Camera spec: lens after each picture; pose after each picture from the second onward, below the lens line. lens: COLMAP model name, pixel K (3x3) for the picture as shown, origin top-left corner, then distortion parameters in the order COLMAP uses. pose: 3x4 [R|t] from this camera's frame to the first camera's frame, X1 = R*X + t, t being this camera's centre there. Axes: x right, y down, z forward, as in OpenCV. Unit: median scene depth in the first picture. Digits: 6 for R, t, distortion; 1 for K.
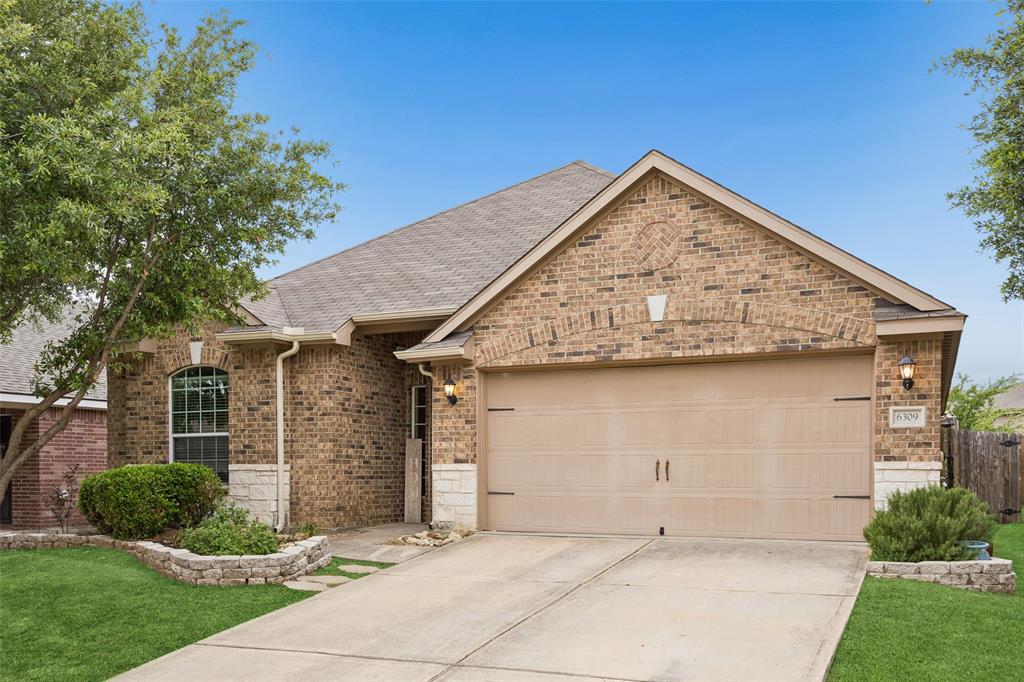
lens RADIAL K [[910.8, 0, 512.0], [0, 910.8, 341.0], [0, 0, 1]] dist [0.001593, 0.003677]
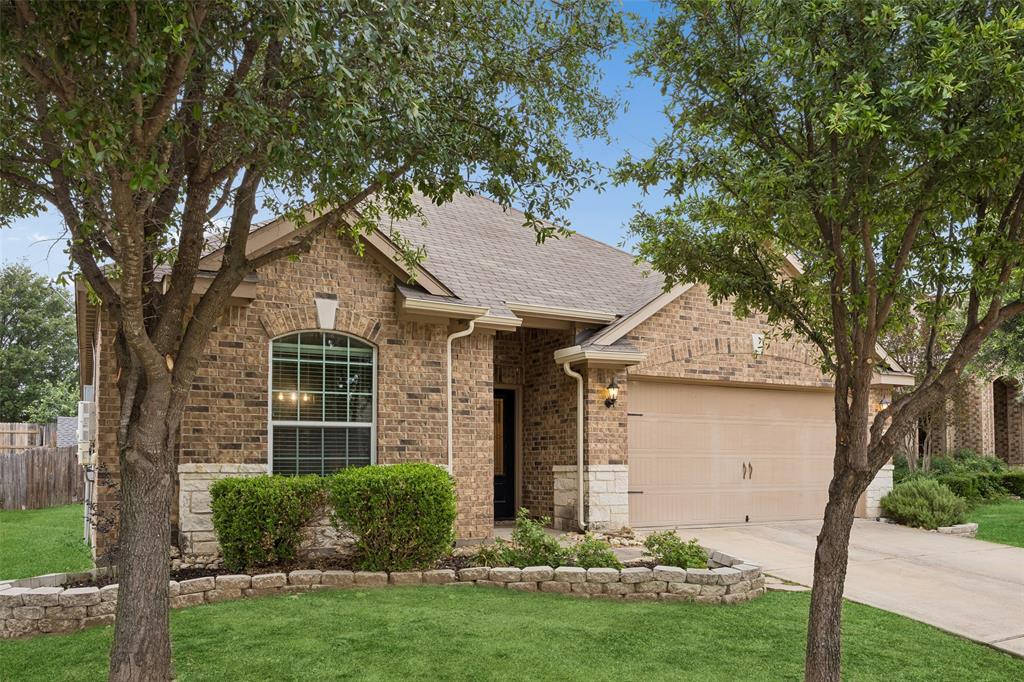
lens RADIAL K [[800.9, 0, 512.1], [0, 800.9, 323.9], [0, 0, 1]] dist [-0.004577, 0.000612]
pose [[0.598440, 0.140962, 0.788669, -0.869275], [-0.112430, 0.989435, -0.091534, 0.072147], [-0.793240, -0.033893, 0.607966, 0.540193]]
